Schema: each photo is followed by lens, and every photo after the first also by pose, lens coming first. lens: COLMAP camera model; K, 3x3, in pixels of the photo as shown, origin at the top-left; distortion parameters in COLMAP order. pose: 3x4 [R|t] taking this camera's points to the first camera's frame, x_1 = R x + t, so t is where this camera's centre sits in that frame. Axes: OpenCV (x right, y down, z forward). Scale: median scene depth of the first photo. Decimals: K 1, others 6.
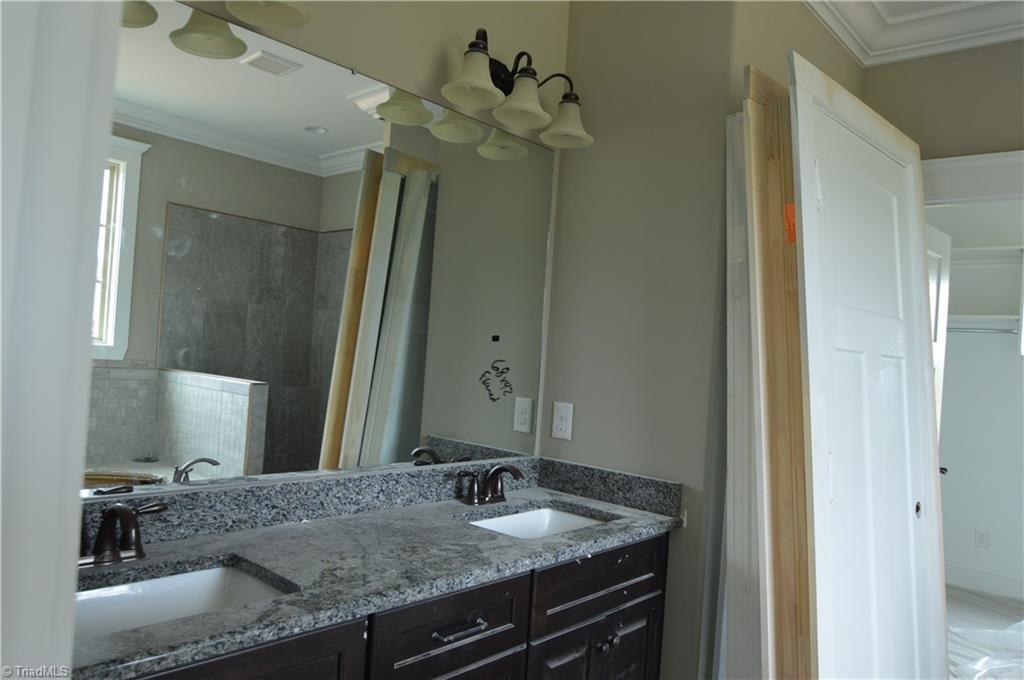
lens RADIAL K [[717.8, 0, 507.4], [0, 717.8, 342.8], [0, 0, 1]] dist [-0.034911, 0.005156]
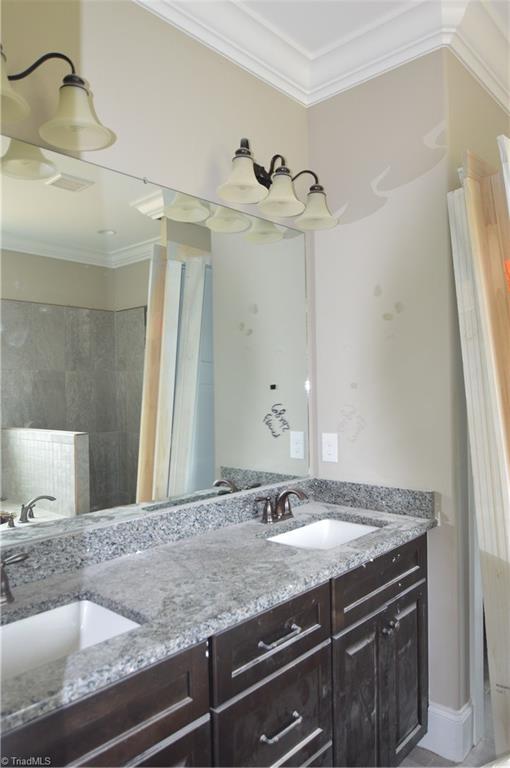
lens RADIAL K [[538.3, 0, 255.0], [0, 538.3, 384.0], [0, 0, 1]] dist [-0.034911, 0.005156]
pose [[0.996446, -0.084222, -0.001262, -0.057551], [0.084229, 0.996422, 0.007012, -0.025444], [0.000667, -0.007094, 0.999975, 0.082667]]
